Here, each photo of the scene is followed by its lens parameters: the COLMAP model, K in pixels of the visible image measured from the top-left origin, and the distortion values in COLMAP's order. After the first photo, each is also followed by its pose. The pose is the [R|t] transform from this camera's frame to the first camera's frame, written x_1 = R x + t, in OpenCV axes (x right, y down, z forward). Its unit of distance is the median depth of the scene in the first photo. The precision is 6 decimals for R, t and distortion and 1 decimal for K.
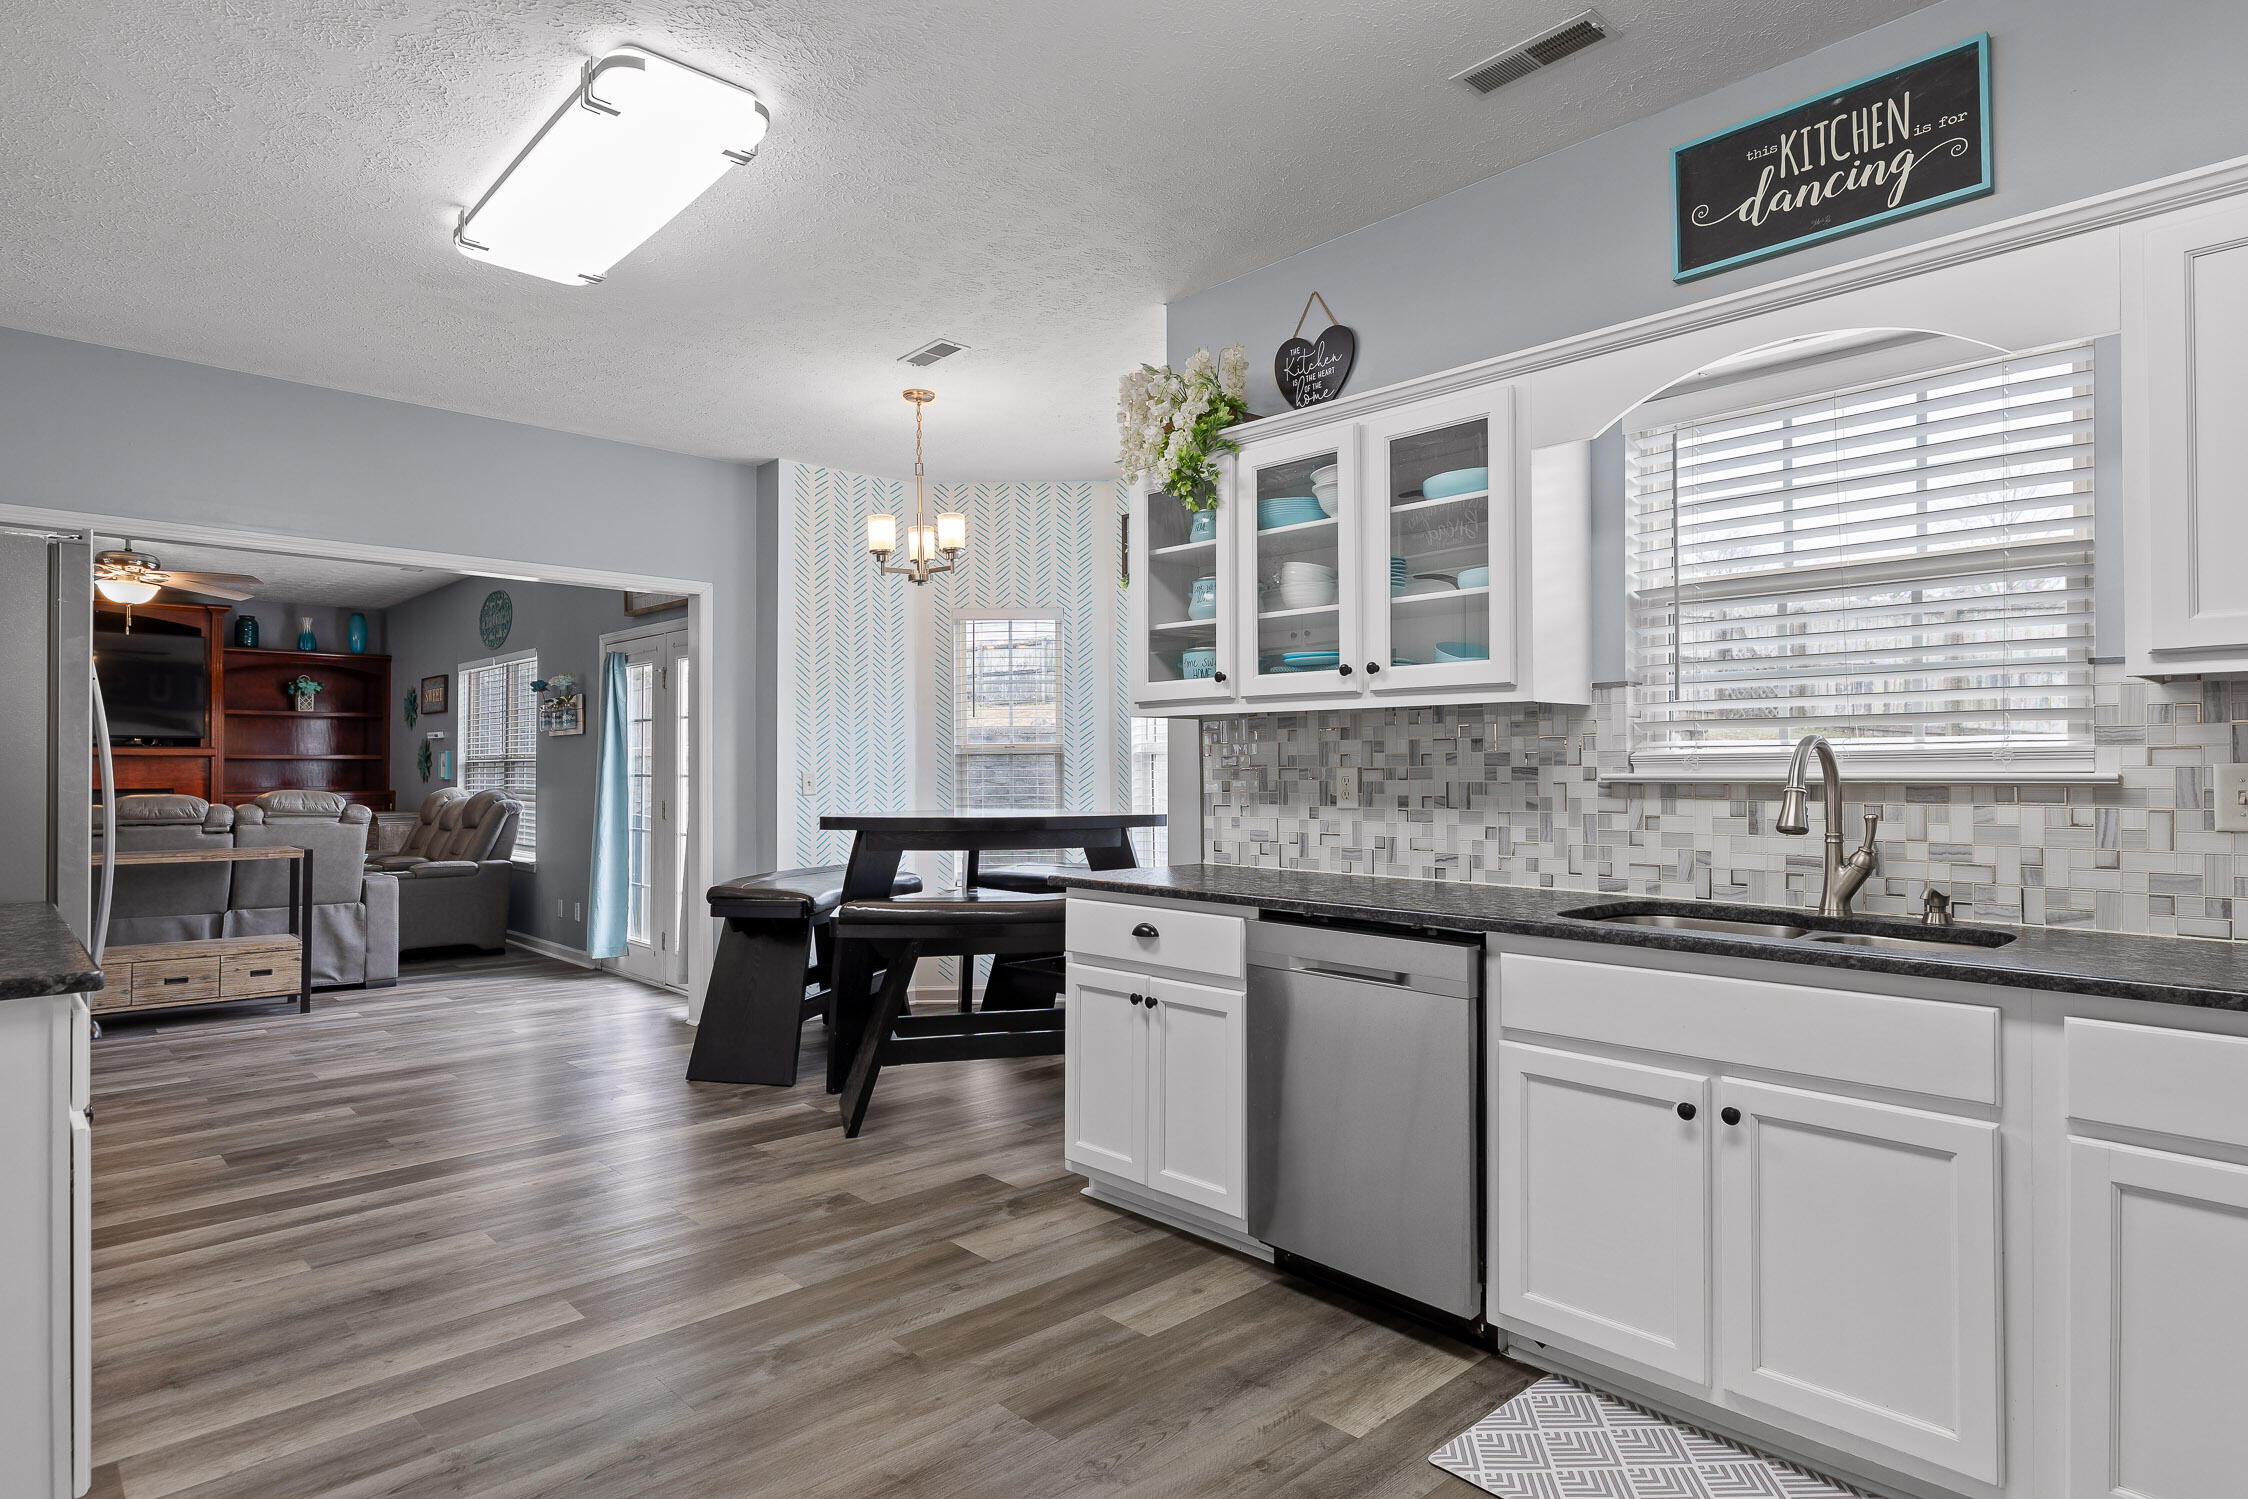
lens RADIAL K [[1258.4, 0, 1124.7], [0, 1258.4, 754.5], [0, 0, 1]] dist [-0.008769, -0.000342]
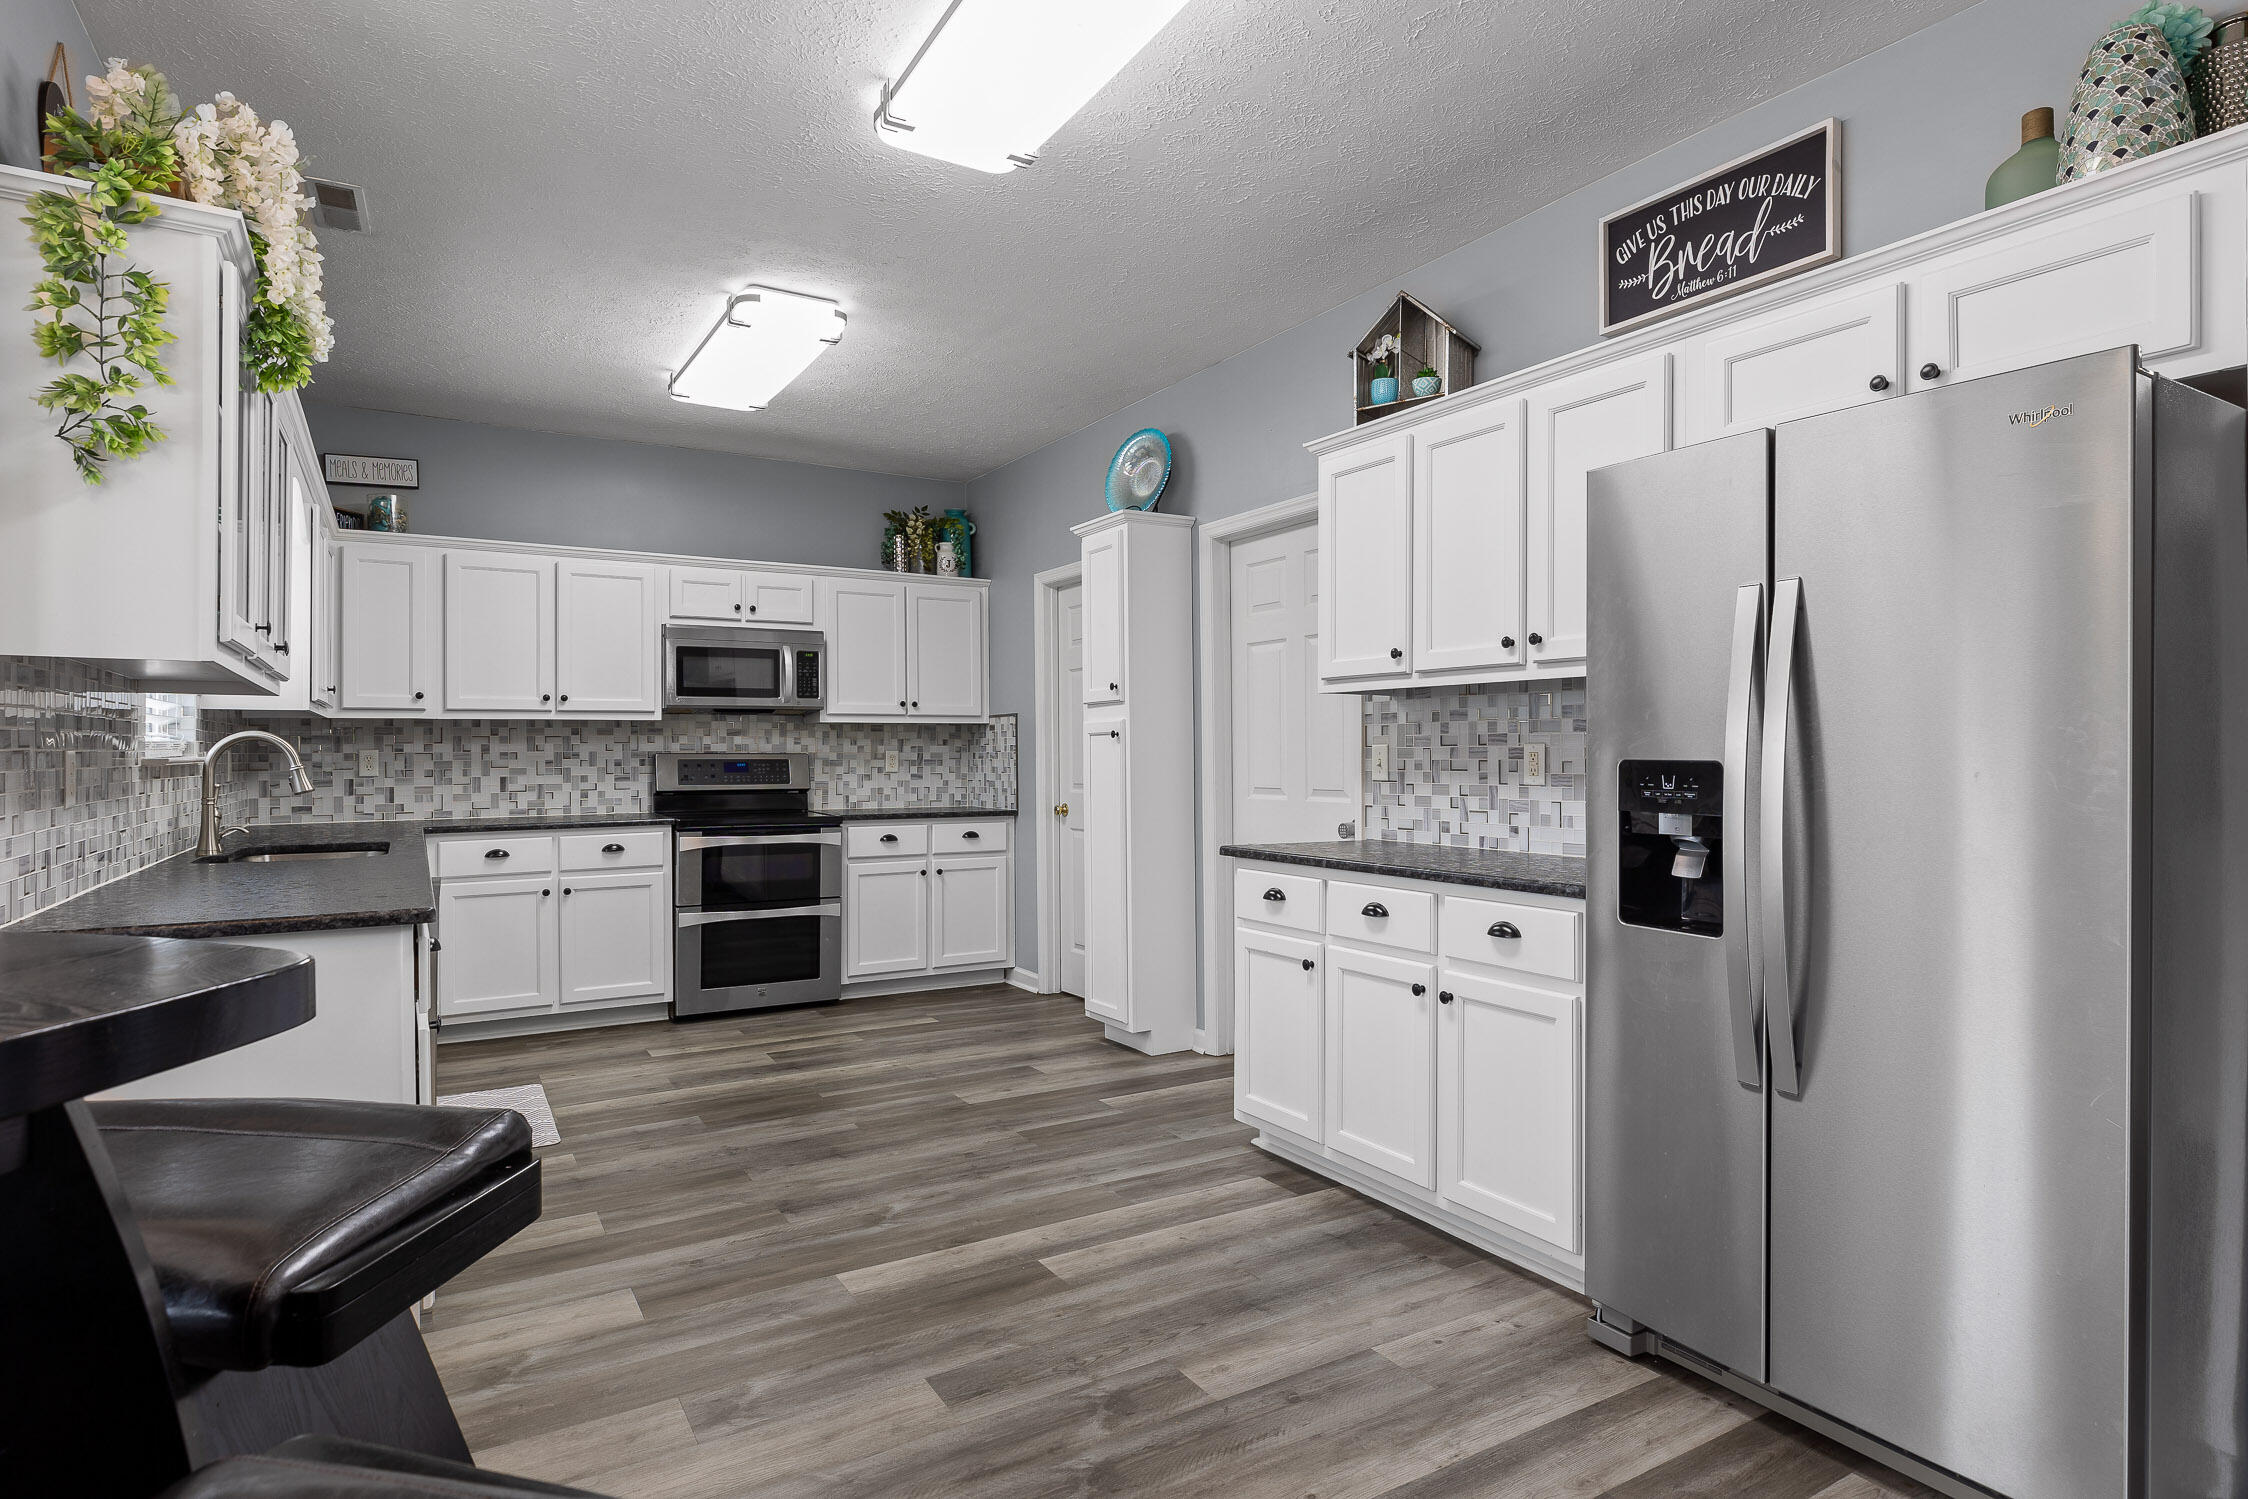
lens RADIAL K [[1258.4, 0, 1127.9], [0, 1258.4, 752.7], [0, 0, 1]] dist [-0.008769, -0.000342]
pose [[-0.977159, 0.003683, 0.212477, -0.717199], [0.000845, 0.999909, -0.013450, 0.025513], [-0.212507, -0.012963, -0.977073, 1.989215]]
